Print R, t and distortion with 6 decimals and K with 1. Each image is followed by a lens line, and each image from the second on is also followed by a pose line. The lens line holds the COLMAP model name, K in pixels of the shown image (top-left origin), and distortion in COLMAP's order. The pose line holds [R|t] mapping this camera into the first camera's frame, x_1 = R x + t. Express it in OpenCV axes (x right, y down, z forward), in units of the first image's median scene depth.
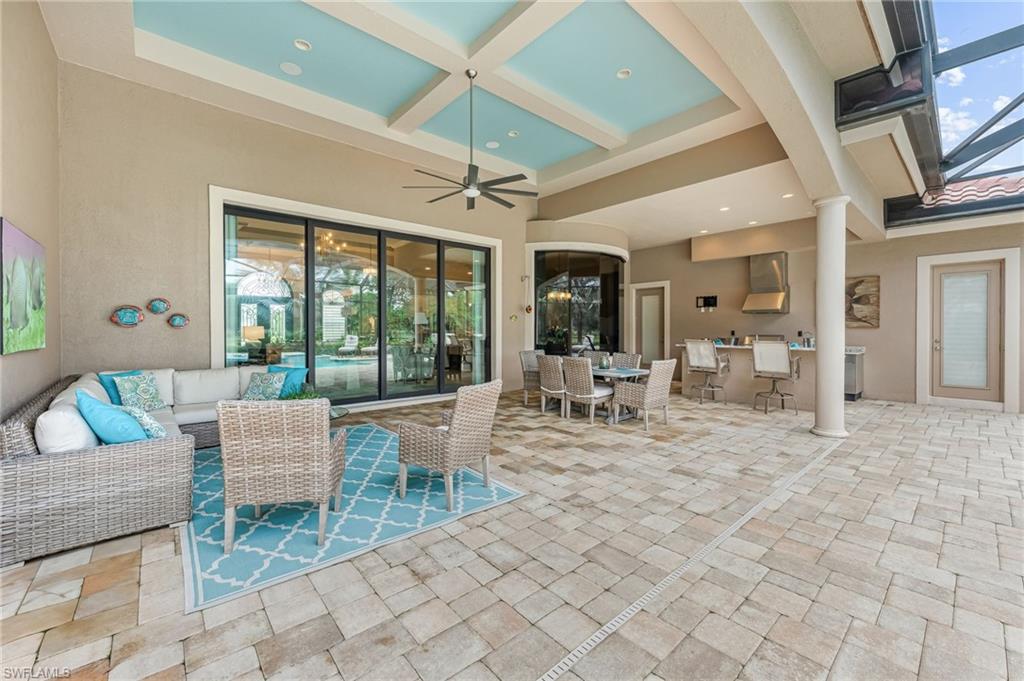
lens RADIAL K [[407.7, 0, 511.2], [0, 407.7, 334.9], [0, 0, 1]] dist [0.004021, -0.000628]
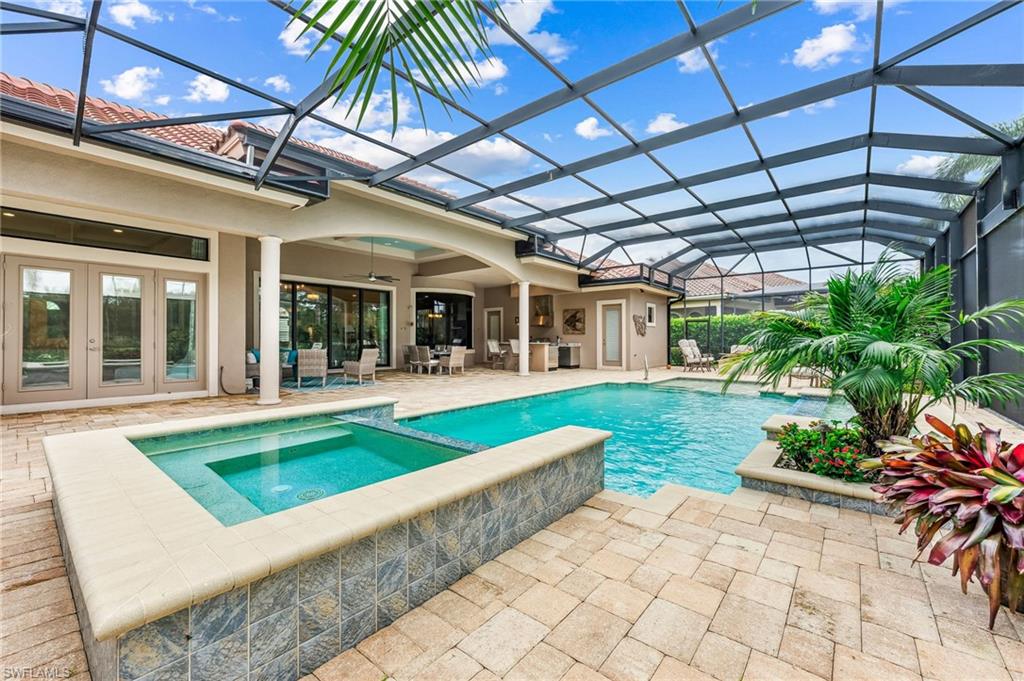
lens RADIAL K [[407.7, 0, 521.8], [0, 407.7, 336.2], [0, 0, 1]] dist [0.004021, -0.000628]
pose [[0.982673, -0.000202, 0.185349, 0.190647], [0.004213, 0.999765, -0.021247, 0.033875], [-0.185301, 0.021660, 0.982443, -0.909913]]
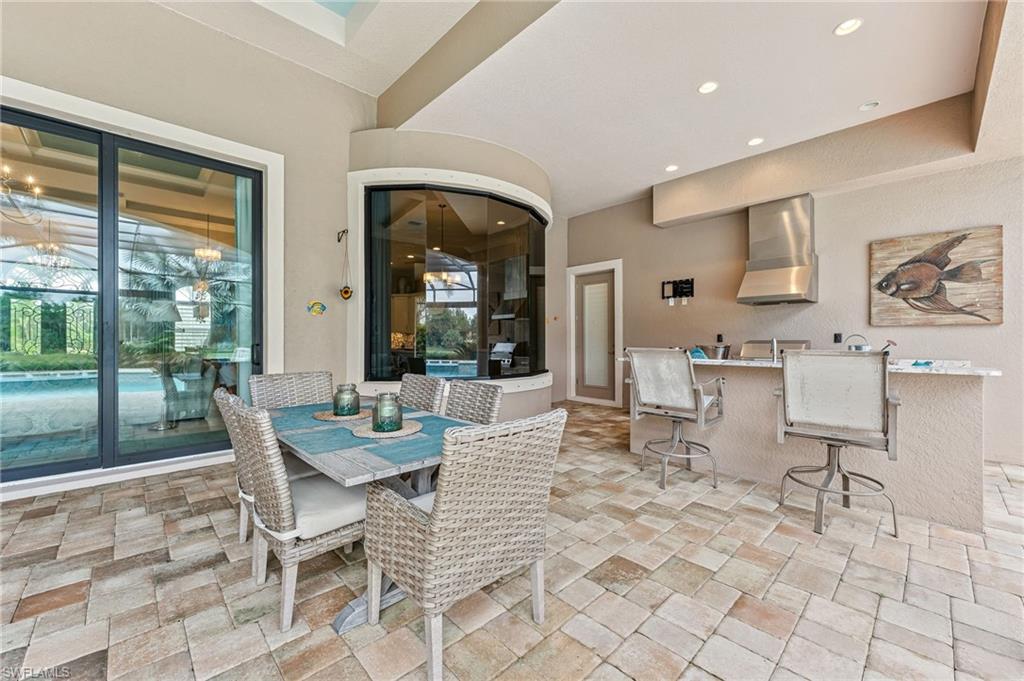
lens RADIAL K [[407.7, 0, 506.3], [0, 407.7, 343.1], [0, 0, 1]] dist [0.004021, -0.000628]
pose [[0.999253, -0.001626, 0.038615, 0.228963], [0.001986, 0.999955, -0.009278, 0.008605], [-0.038598, 0.009347, 0.999211, 0.459553]]
